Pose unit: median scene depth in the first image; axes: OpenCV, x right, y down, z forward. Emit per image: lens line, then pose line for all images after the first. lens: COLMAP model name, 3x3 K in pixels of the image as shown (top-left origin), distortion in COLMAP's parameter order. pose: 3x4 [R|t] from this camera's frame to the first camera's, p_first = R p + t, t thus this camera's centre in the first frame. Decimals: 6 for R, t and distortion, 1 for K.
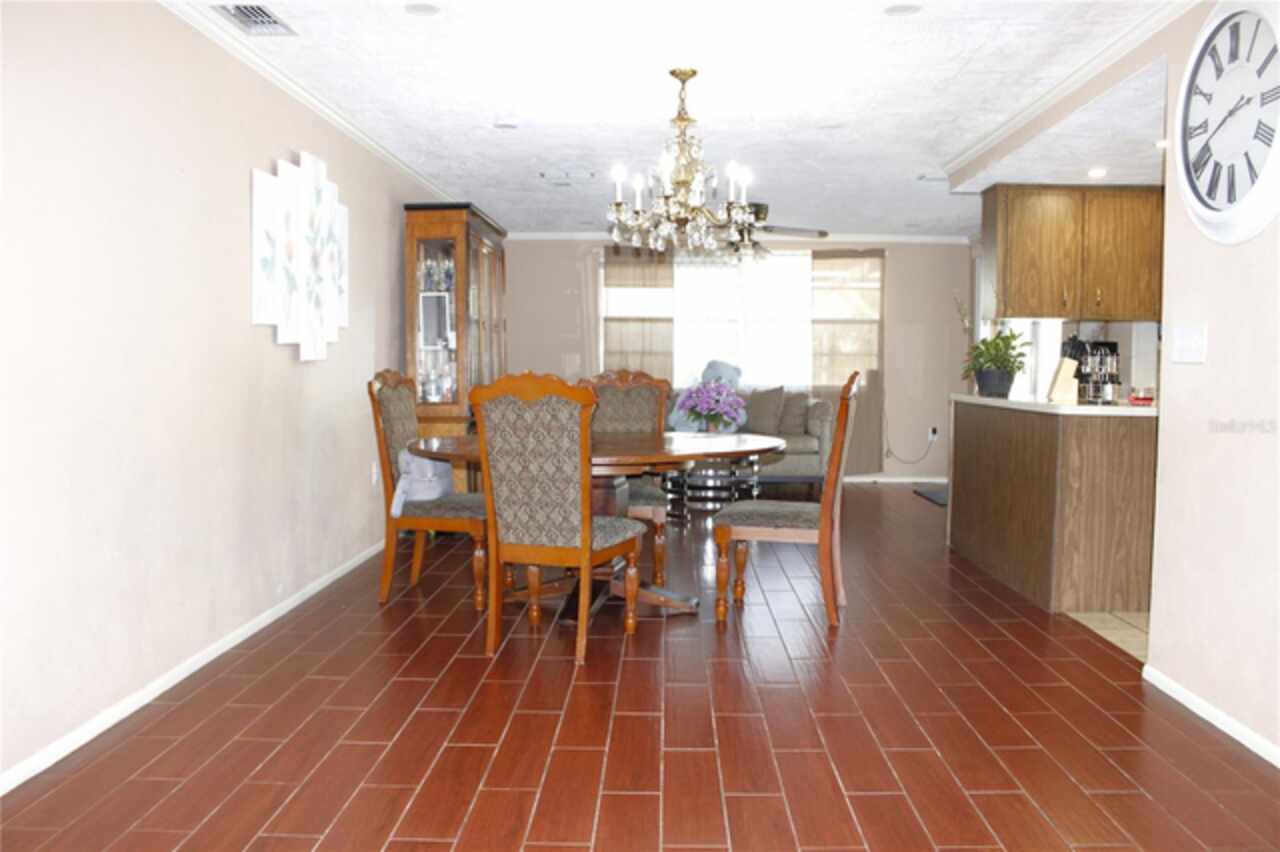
lens RADIAL K [[1062.1, 0, 646.9], [0, 1062.1, 433.1], [0, 0, 1]] dist [-0.162049, 0.137062]
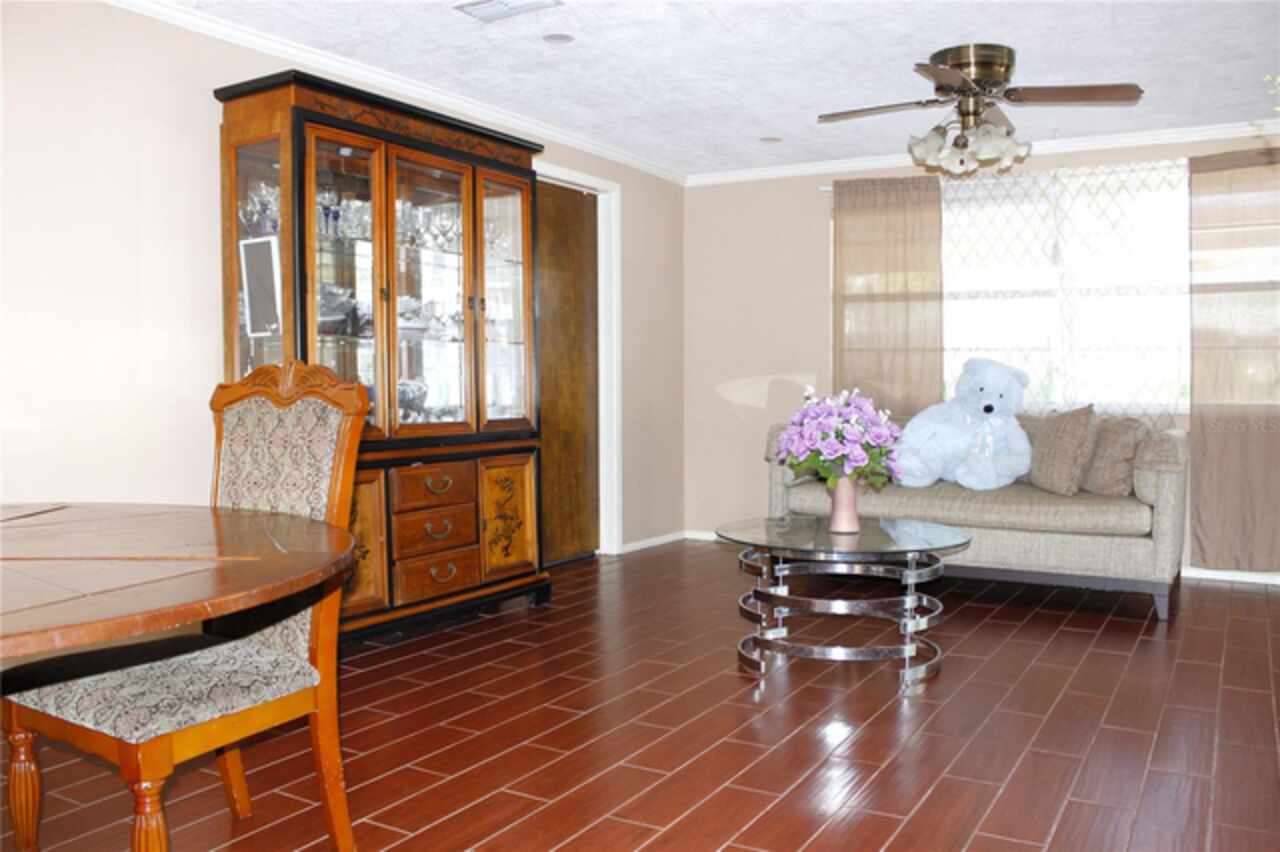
lens RADIAL K [[1062.1, 0, 646.9], [0, 1062.1, 433.1], [0, 0, 1]] dist [-0.162049, 0.137062]
pose [[0.876979, 0.015880, -0.480266, 0.182193], [-0.023798, 0.999663, -0.010402, -0.019128], [0.479938, 0.020552, 0.877061, 0.437954]]
